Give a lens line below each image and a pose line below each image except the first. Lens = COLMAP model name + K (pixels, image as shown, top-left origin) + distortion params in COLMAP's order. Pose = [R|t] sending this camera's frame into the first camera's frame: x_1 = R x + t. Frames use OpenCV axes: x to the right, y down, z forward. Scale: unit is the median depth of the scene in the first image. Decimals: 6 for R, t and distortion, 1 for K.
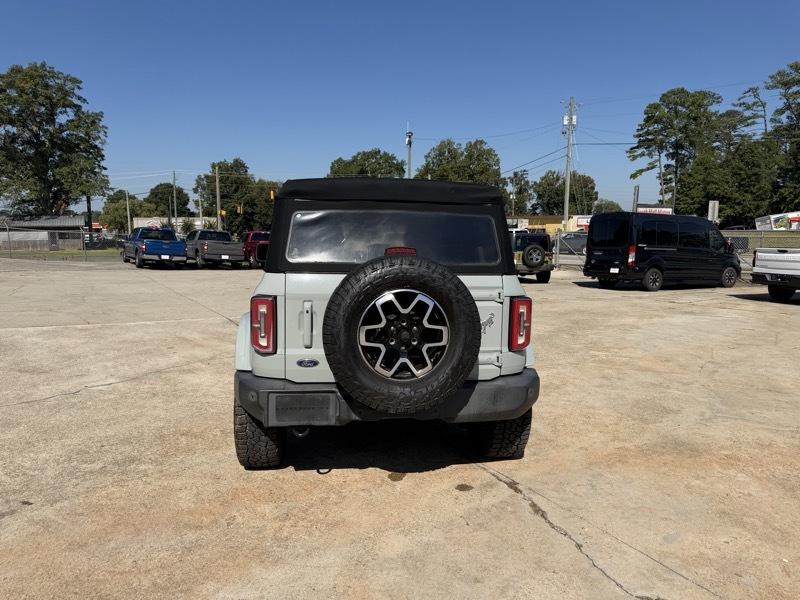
lens RADIAL K [[556.4, 0, 394.5], [0, 556.4, 299.2], [0, 0, 1]] dist [0.066353, -0.084075]
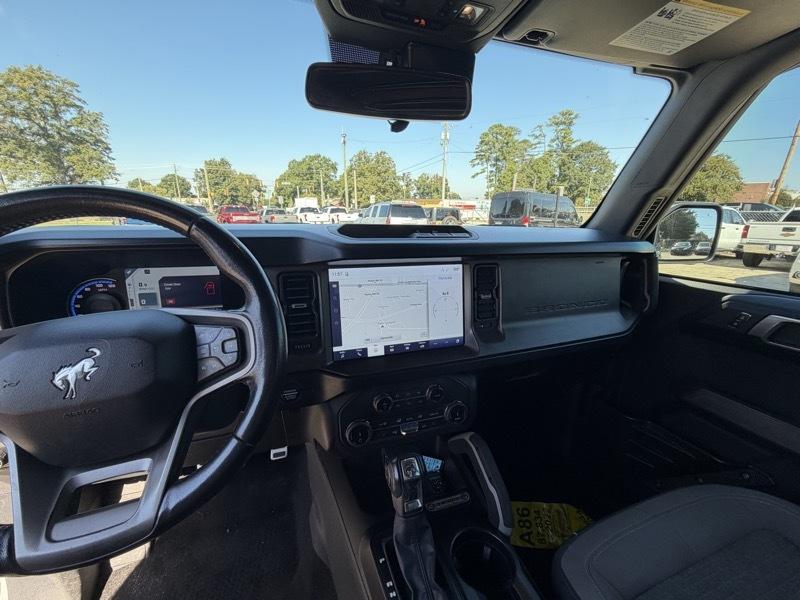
lens RADIAL K [[320.7, 0, 401.2], [0, 320.7, 301.5], [0, 0, 1]] dist [-0.001962, 0.000351]
pose [[0.979005, -0.048801, 0.197908, -0.023503], [0.016853, 0.986972, 0.160004, -0.023326], [-0.203138, -0.153310, 0.967073, 0.273865]]
